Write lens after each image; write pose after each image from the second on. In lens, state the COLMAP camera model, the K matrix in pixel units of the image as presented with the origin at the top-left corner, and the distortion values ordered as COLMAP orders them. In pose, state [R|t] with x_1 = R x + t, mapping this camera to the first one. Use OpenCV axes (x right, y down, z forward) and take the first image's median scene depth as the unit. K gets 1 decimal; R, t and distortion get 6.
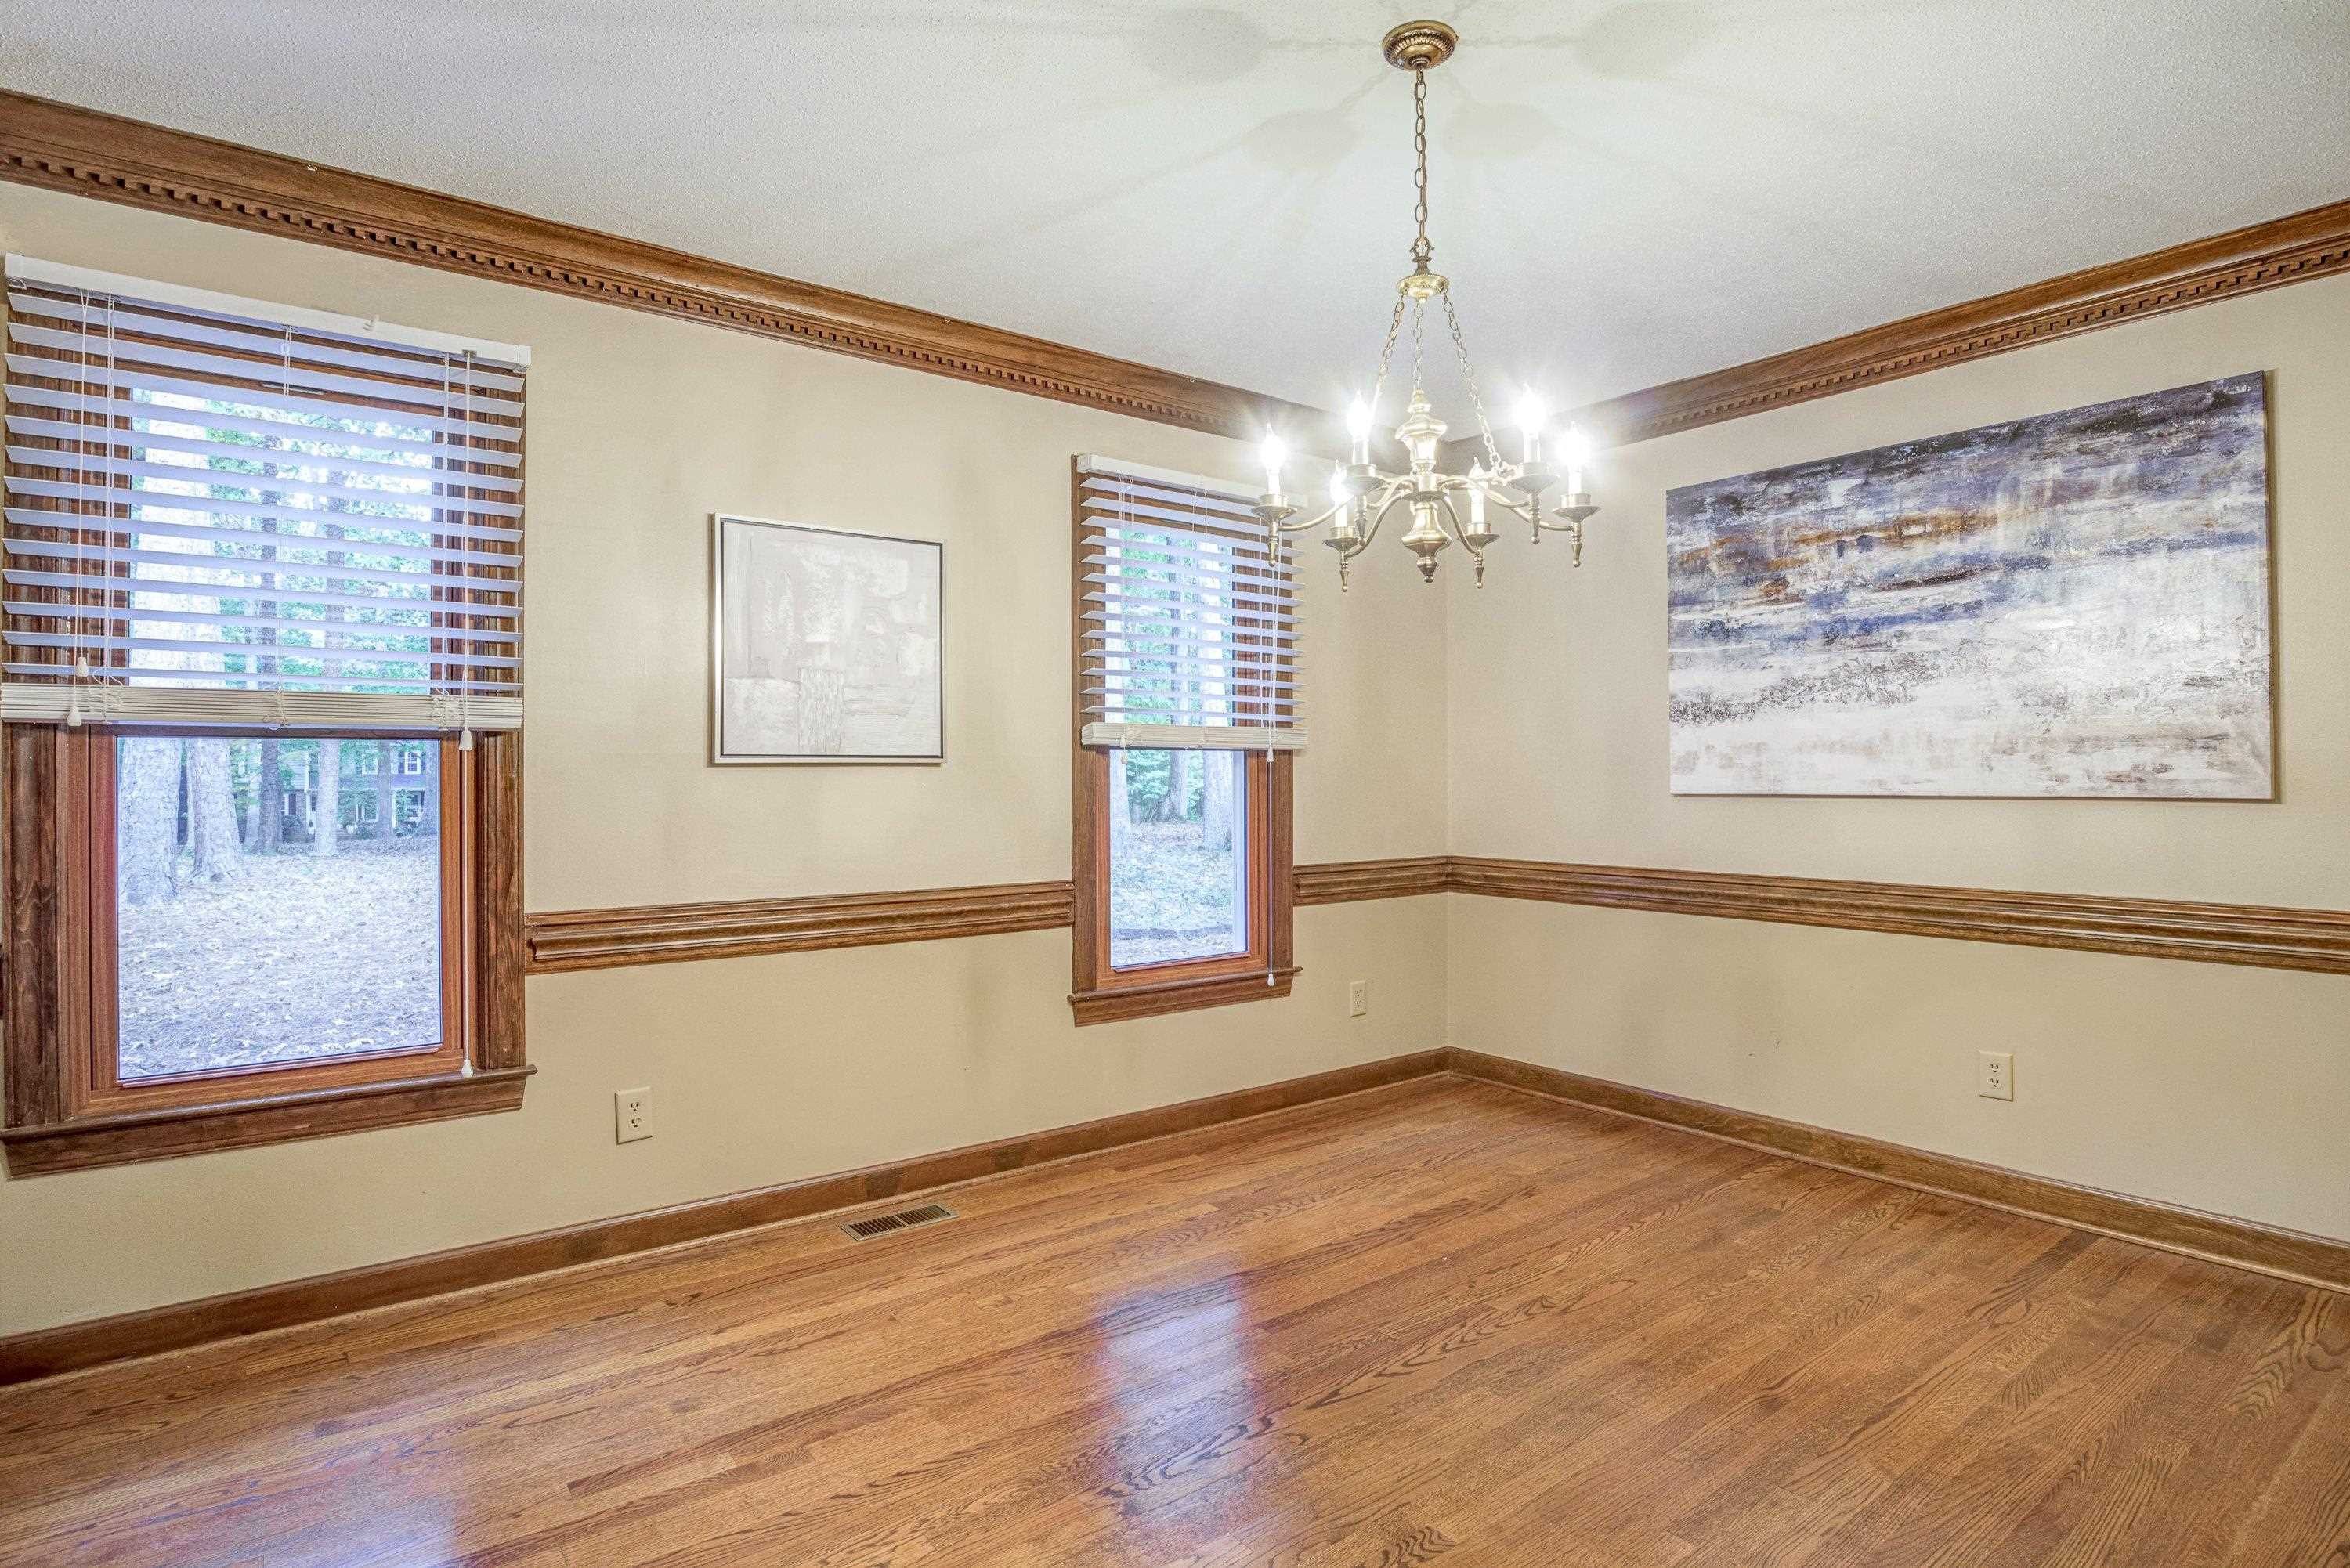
lens RADIAL K [[1199.0, 0, 1163.3], [0, 1199.0, 764.8], [0, 0, 1]] dist [-0.022408, 0.002467]
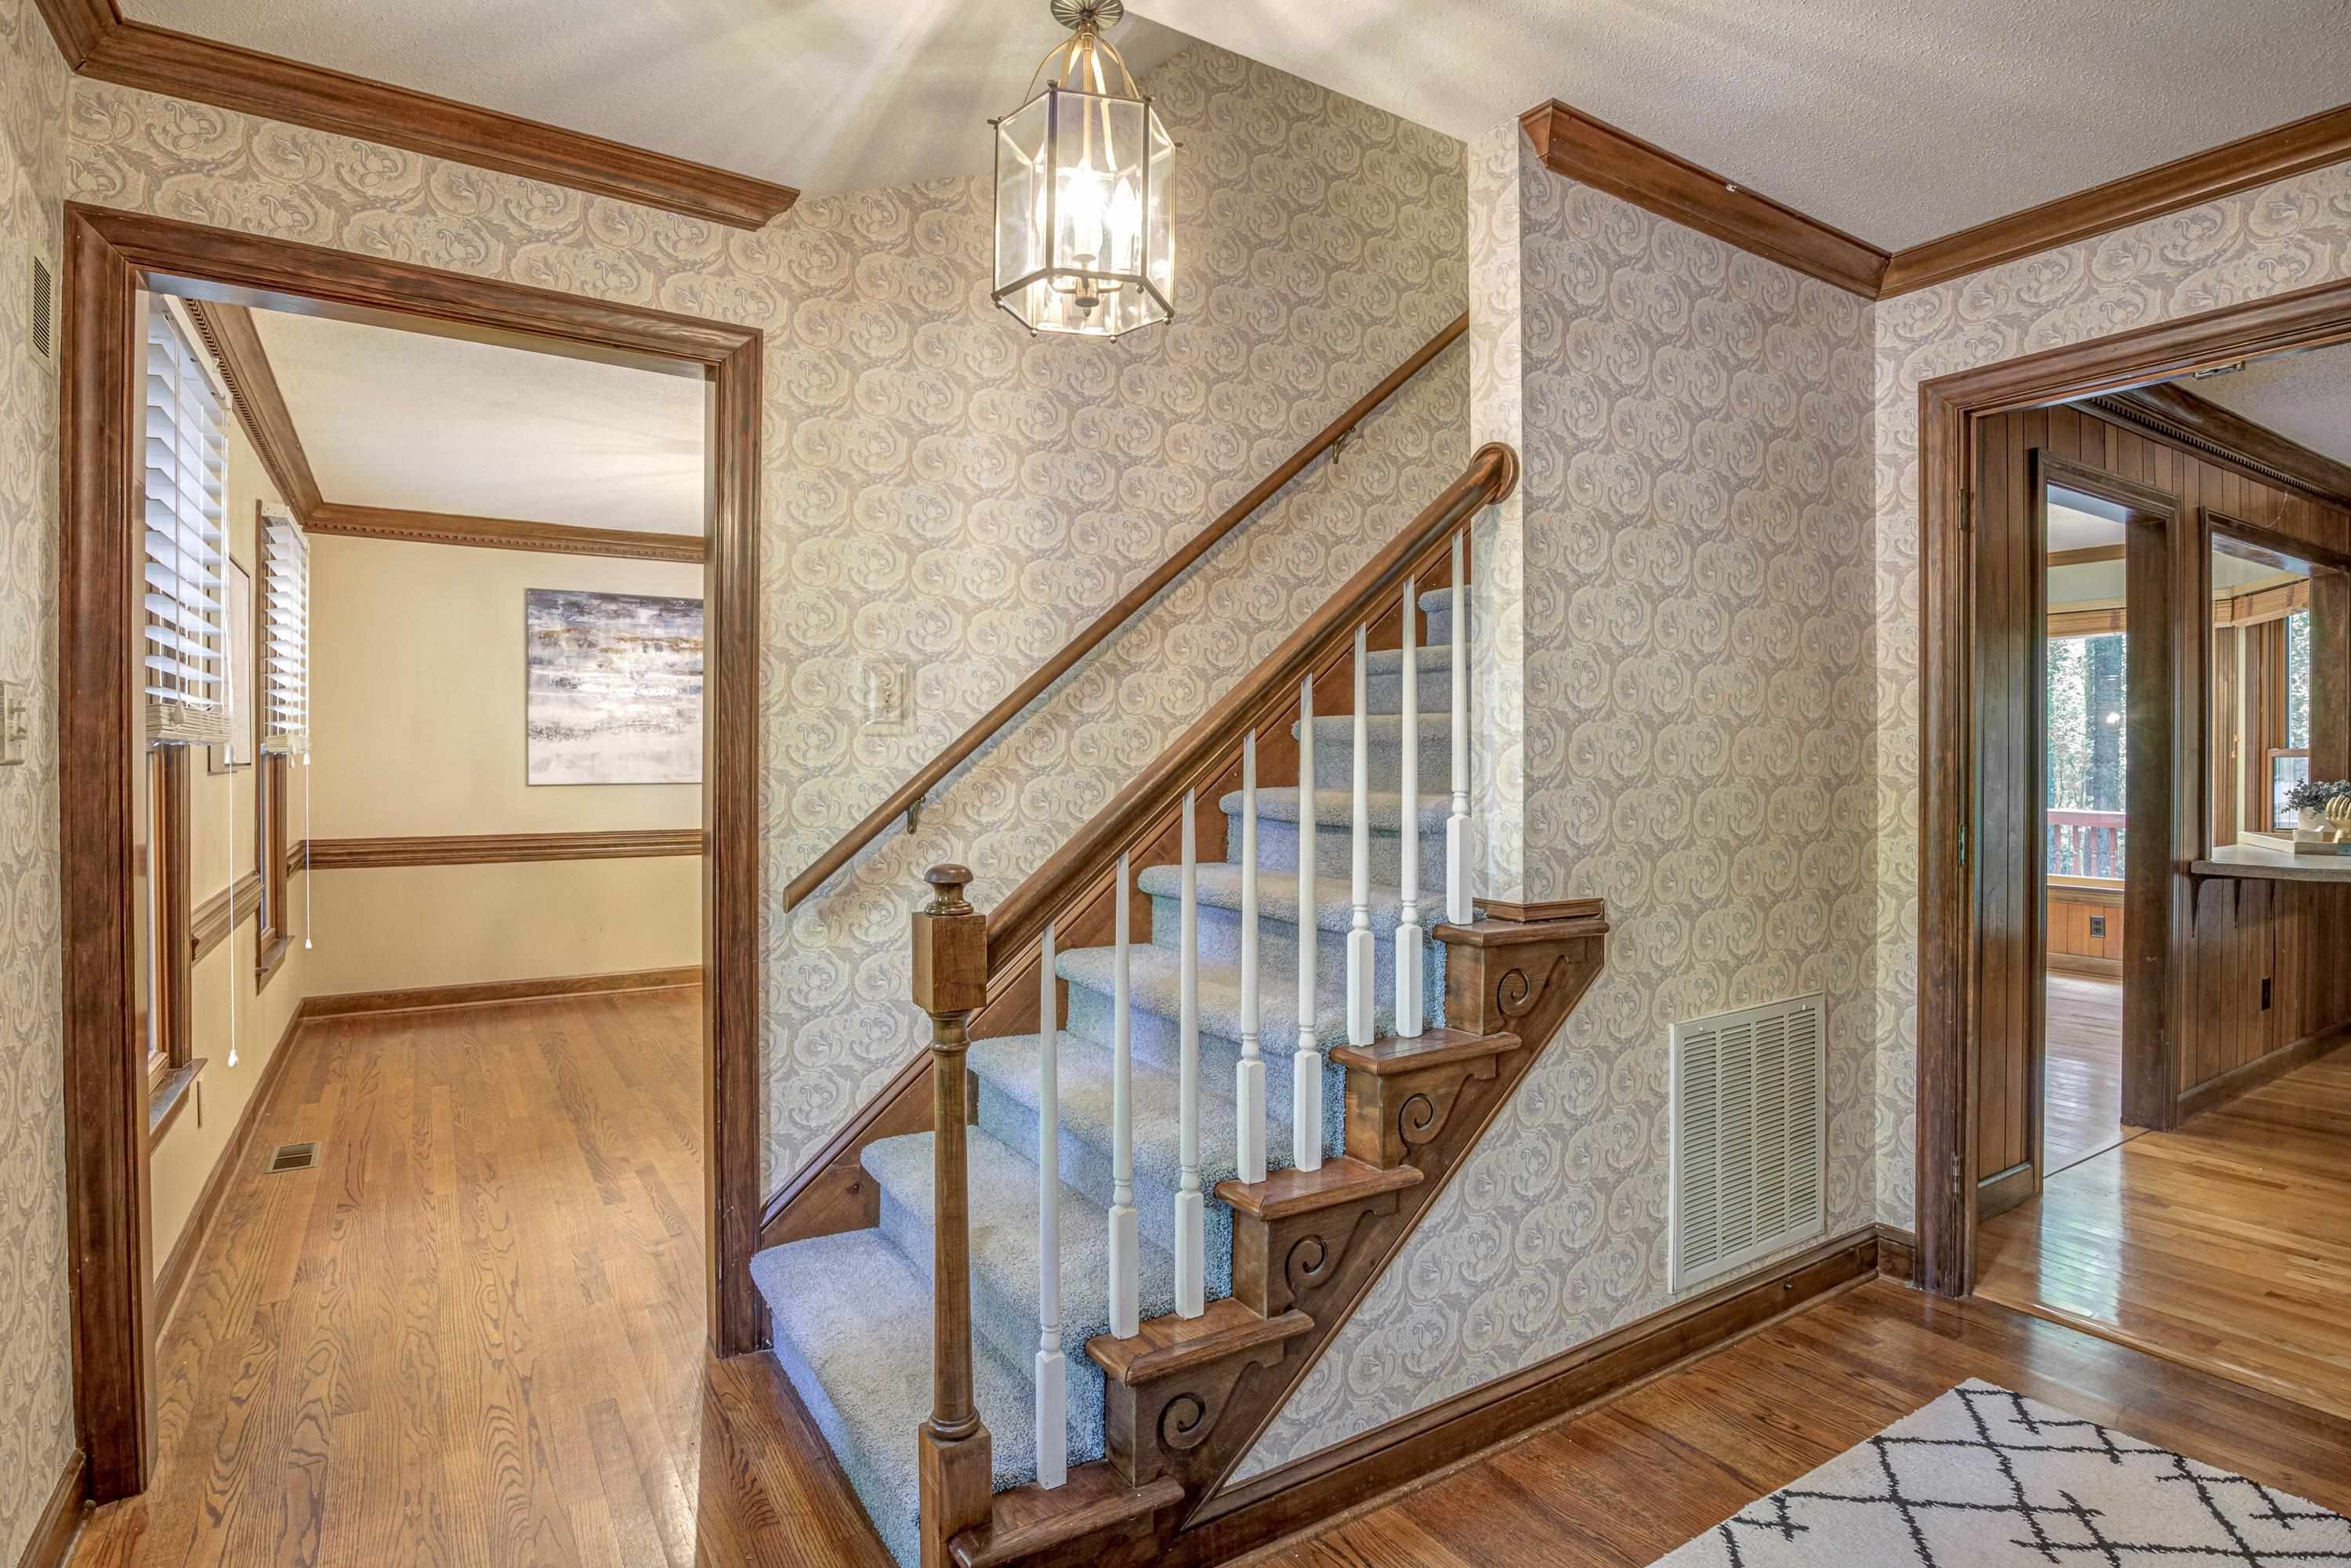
lens RADIAL K [[1199.6, 0, 1183.7], [0, 1199.6, 774.4], [0, 0, 1]] dist [-0.022408, 0.002467]
pose [[0.093535, -0.012282, 0.995540, -1.107648], [-0.016936, 0.999760, 0.013926, -0.026925], [-0.995472, -0.018163, 0.093304, 0.010490]]
